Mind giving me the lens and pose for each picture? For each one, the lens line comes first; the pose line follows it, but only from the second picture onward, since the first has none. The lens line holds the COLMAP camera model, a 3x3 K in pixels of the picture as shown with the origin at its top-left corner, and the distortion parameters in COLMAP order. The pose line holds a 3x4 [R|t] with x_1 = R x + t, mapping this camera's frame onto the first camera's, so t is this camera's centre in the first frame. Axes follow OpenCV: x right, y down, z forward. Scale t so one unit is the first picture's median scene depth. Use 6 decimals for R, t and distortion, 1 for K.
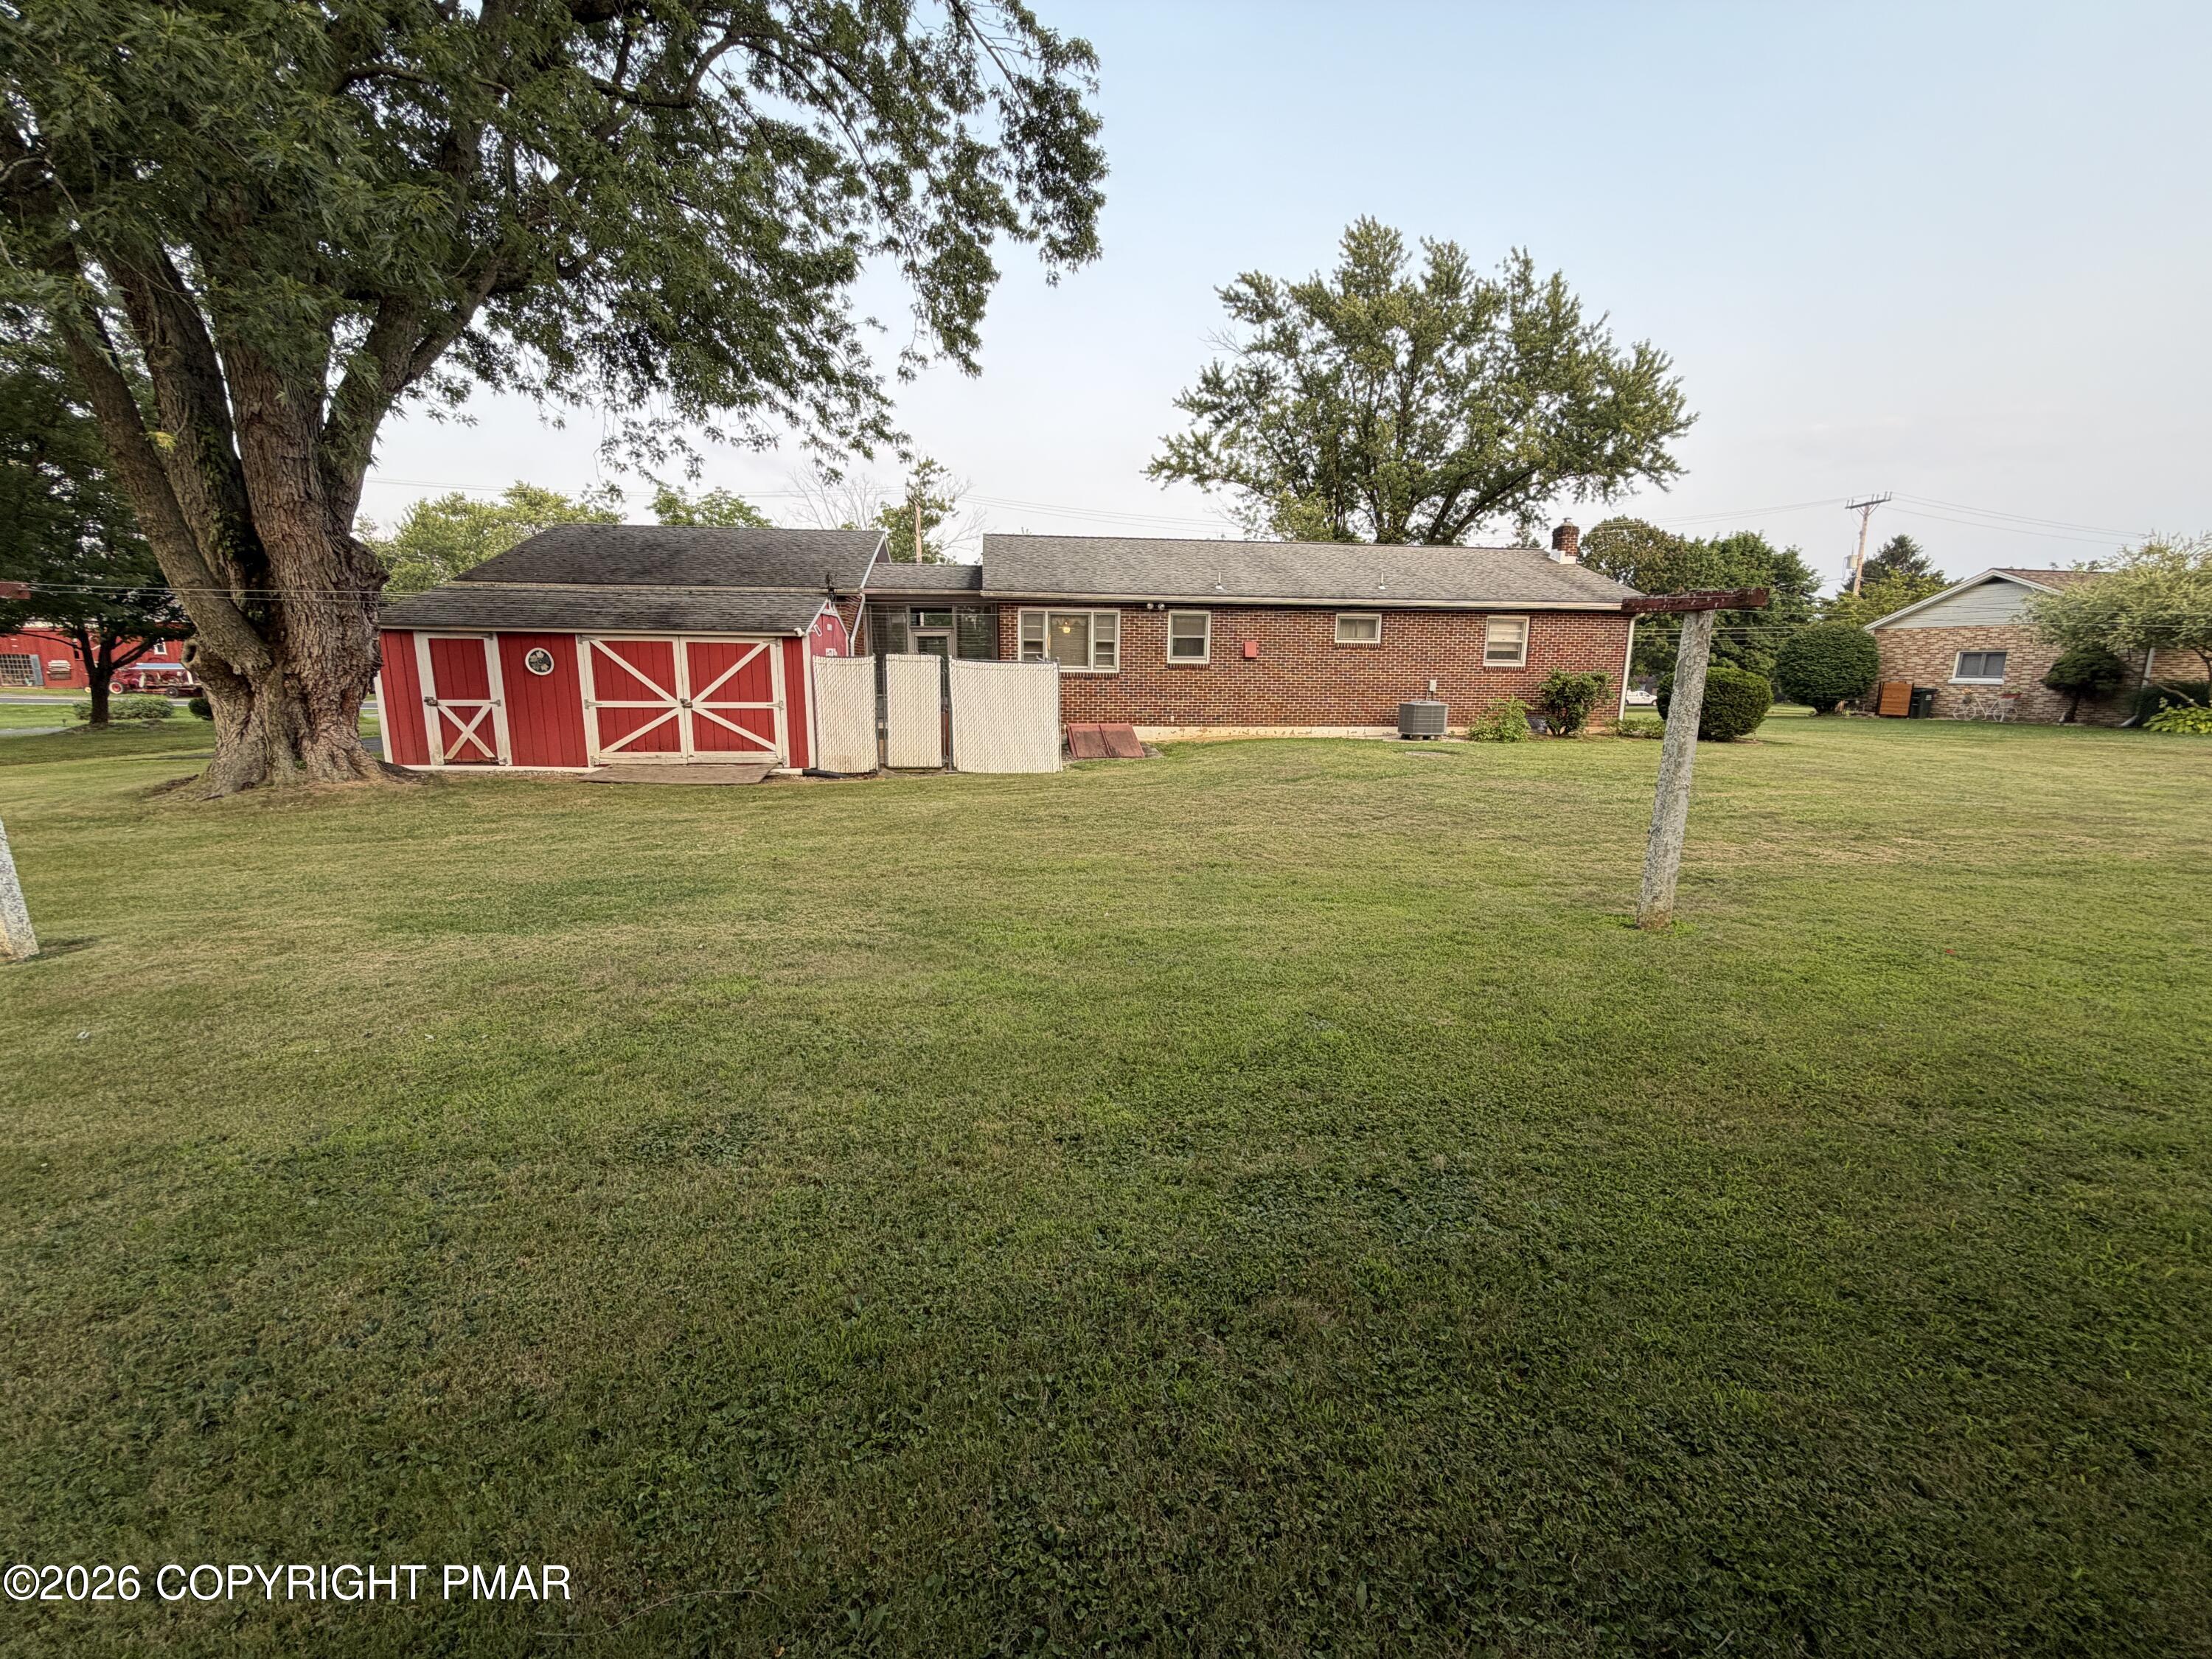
lens RADIAL K [[886.7, 0, 1099.6], [0, 886.7, 831.9], [0, 0, 1]] dist [-0.000213, 0.000300]
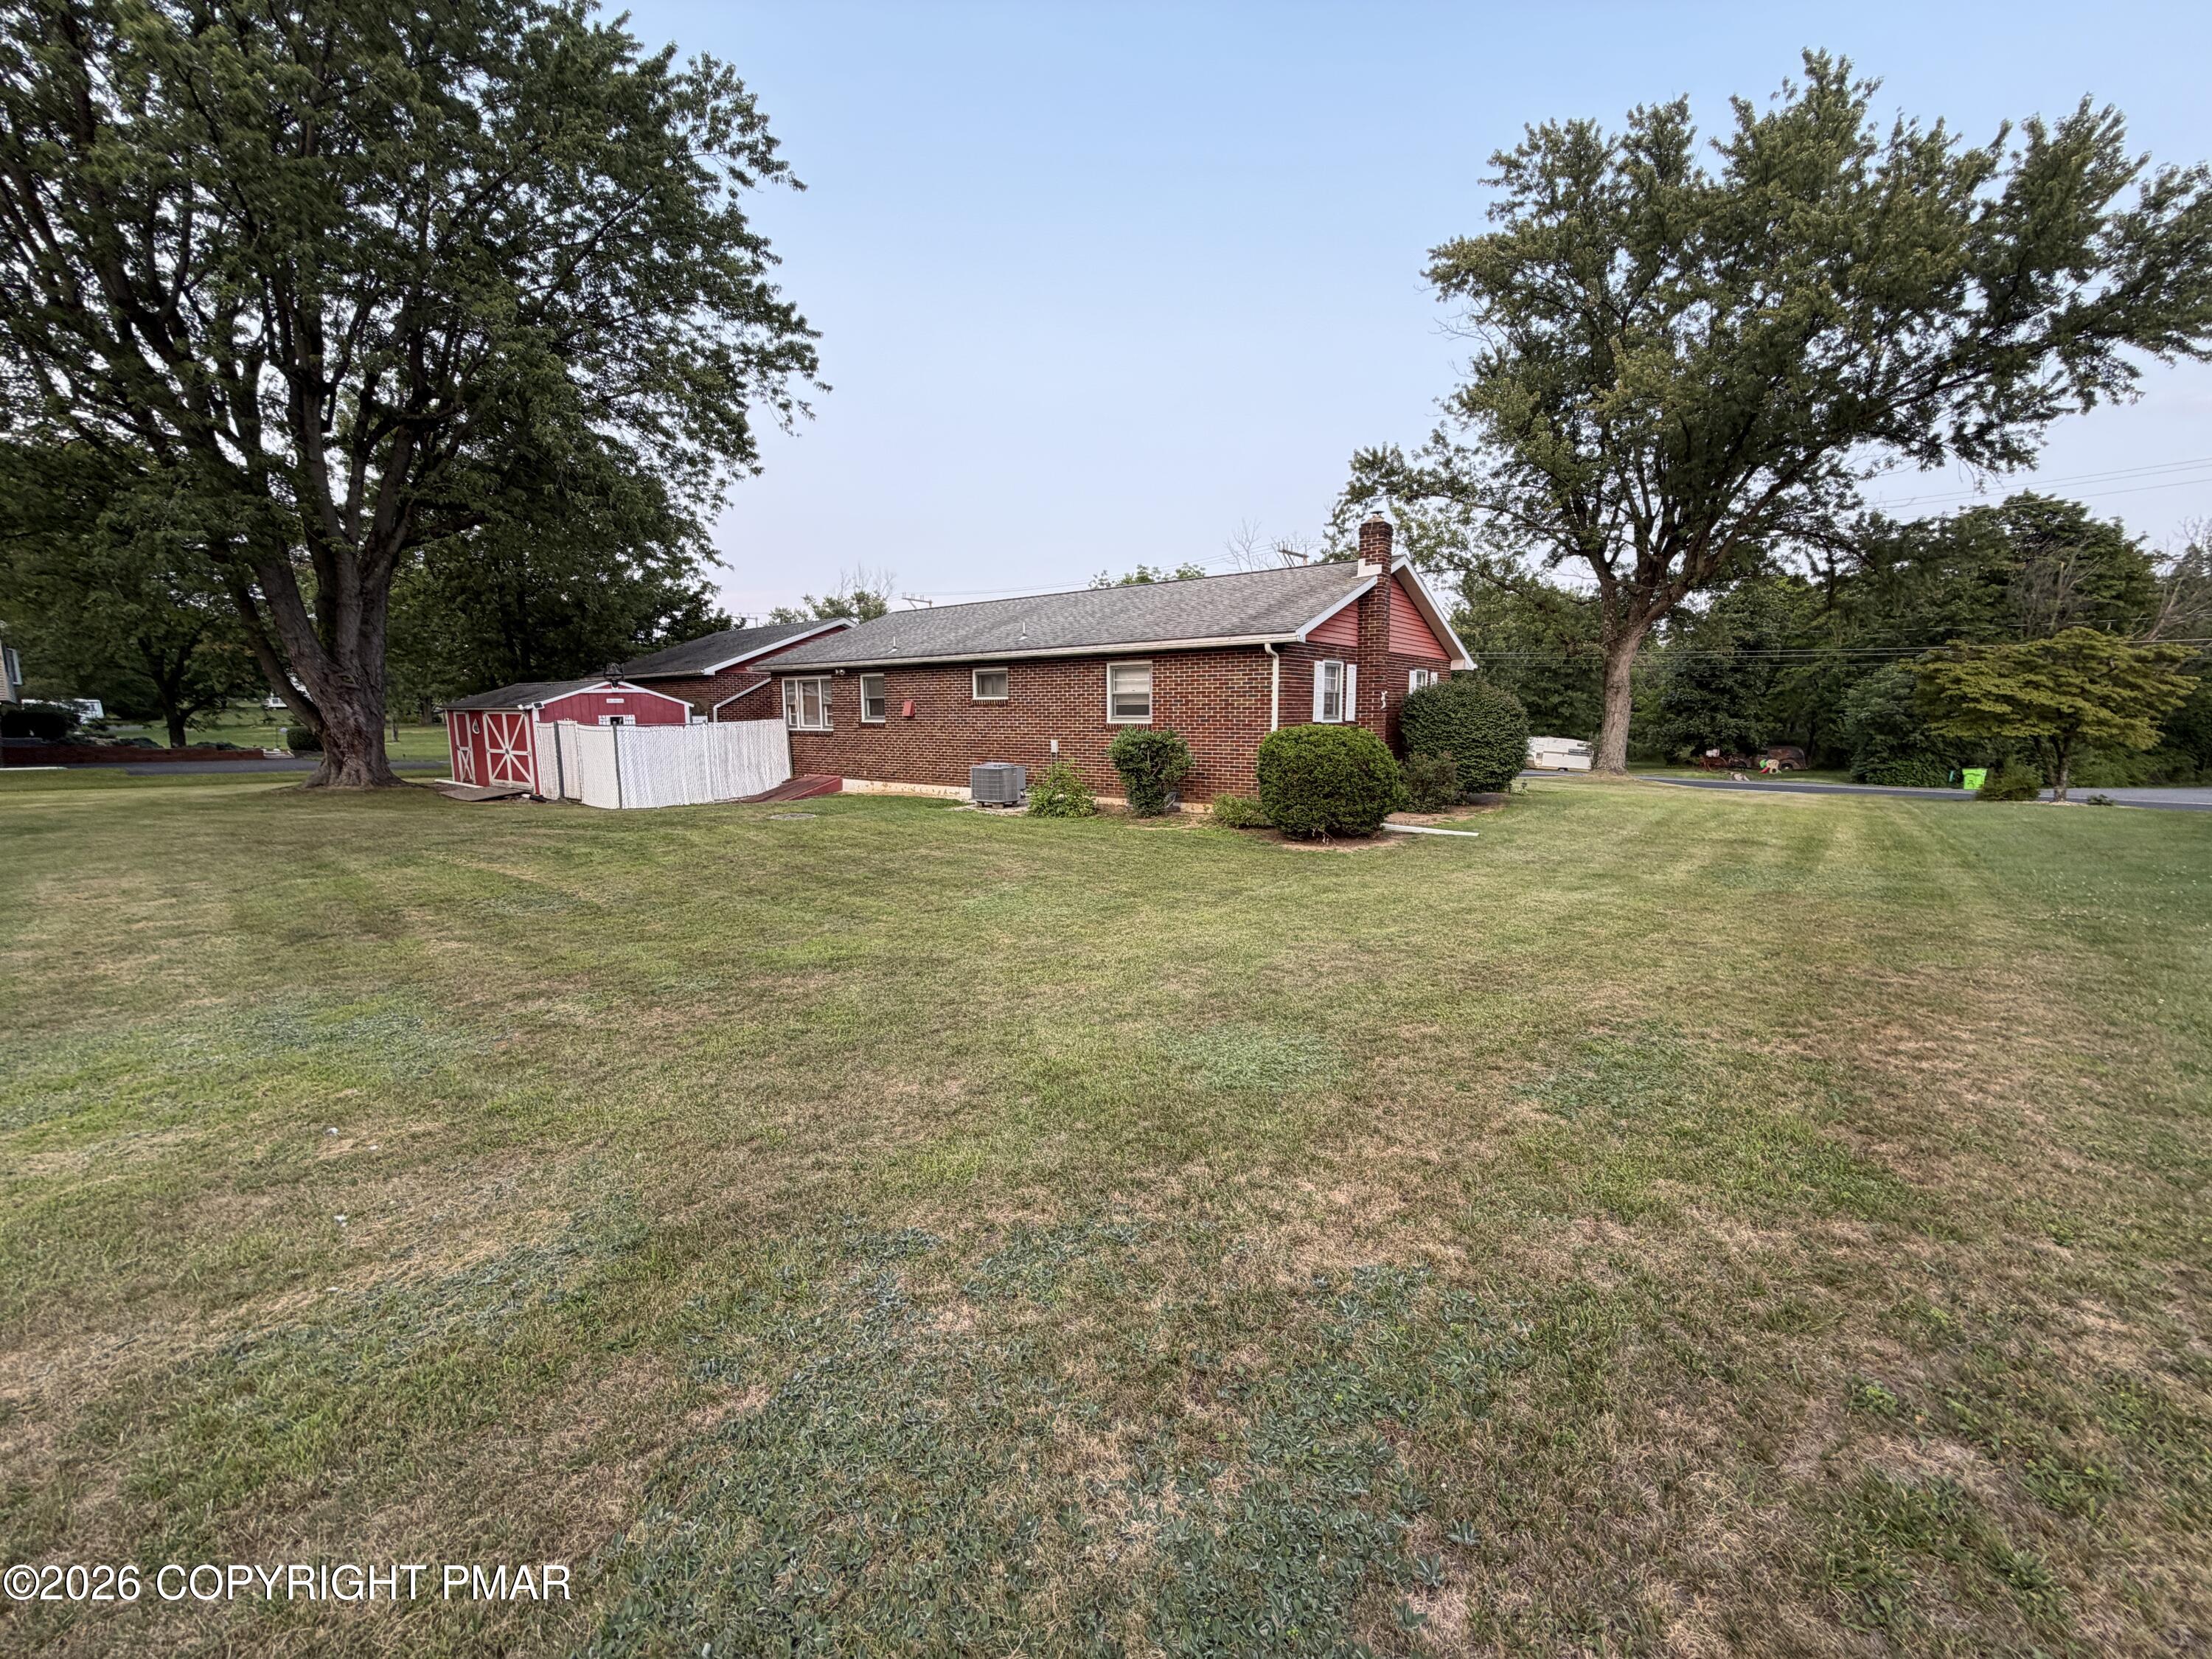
lens RADIAL K [[886.7, 0, 1100.6], [0, 886.7, 830.9], [0, 0, 1]] dist [-0.000213, 0.000300]
pose [[0.719527, 0.083024, -0.689484, 1.028332], [-0.114916, 0.993375, -0.000306, -0.089634], [0.684891, 0.079453, 0.724301, 0.418806]]
